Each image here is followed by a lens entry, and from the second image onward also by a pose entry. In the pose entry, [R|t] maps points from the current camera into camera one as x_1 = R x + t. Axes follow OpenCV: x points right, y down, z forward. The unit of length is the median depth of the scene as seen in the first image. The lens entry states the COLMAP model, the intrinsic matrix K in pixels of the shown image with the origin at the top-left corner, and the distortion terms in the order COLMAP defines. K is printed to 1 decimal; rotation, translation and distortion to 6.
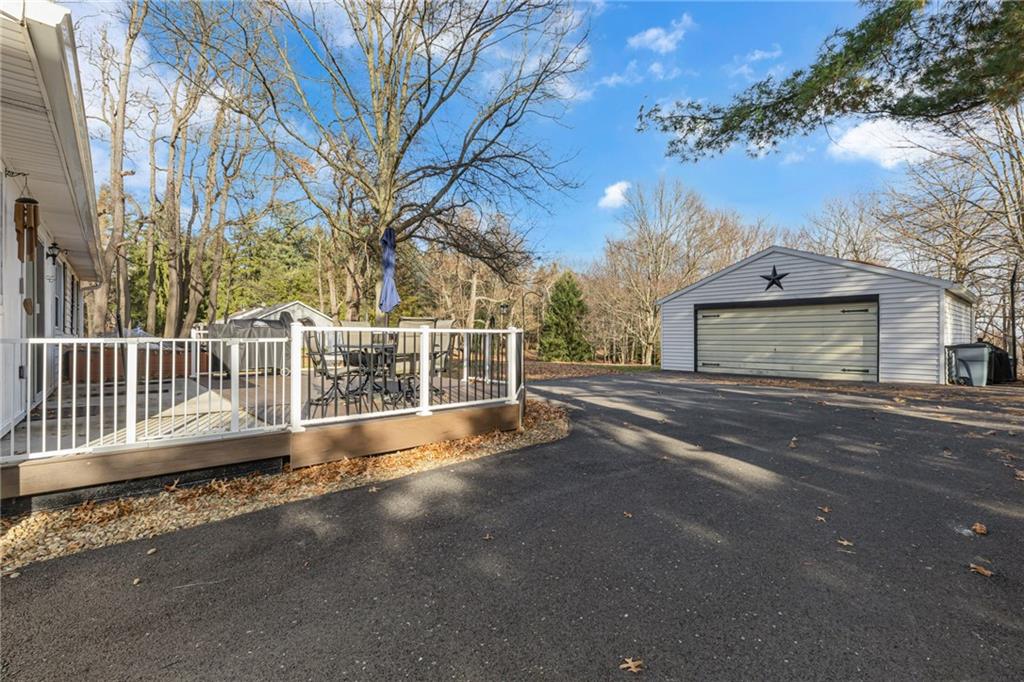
lens RADIAL K [[475.0, 0, 512.5], [0, 475.0, 346.4], [0, 0, 1]] dist [0.005586, 0.001605]
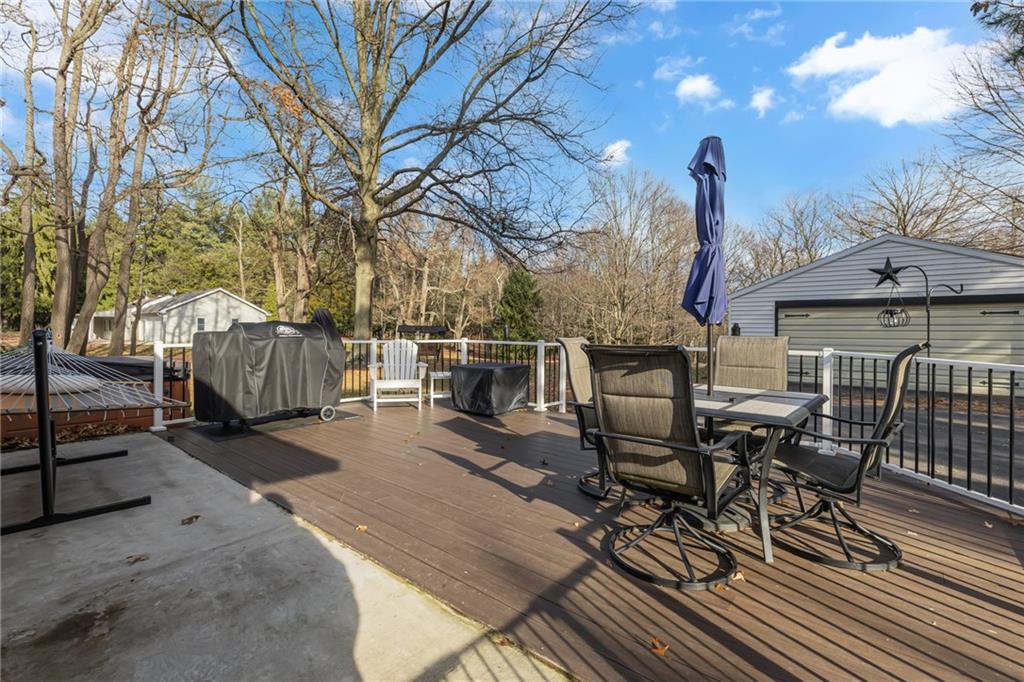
lens RADIAL K [[475.0, 0, 512.3], [0, 475.0, 338.6], [0, 0, 1]] dist [0.005586, 0.001605]
pose [[0.988008, 0.001139, 0.154397, -0.142988], [-0.001499, 0.999996, 0.002212, -0.016065], [-0.154394, -0.002416, 0.988006, 0.163620]]
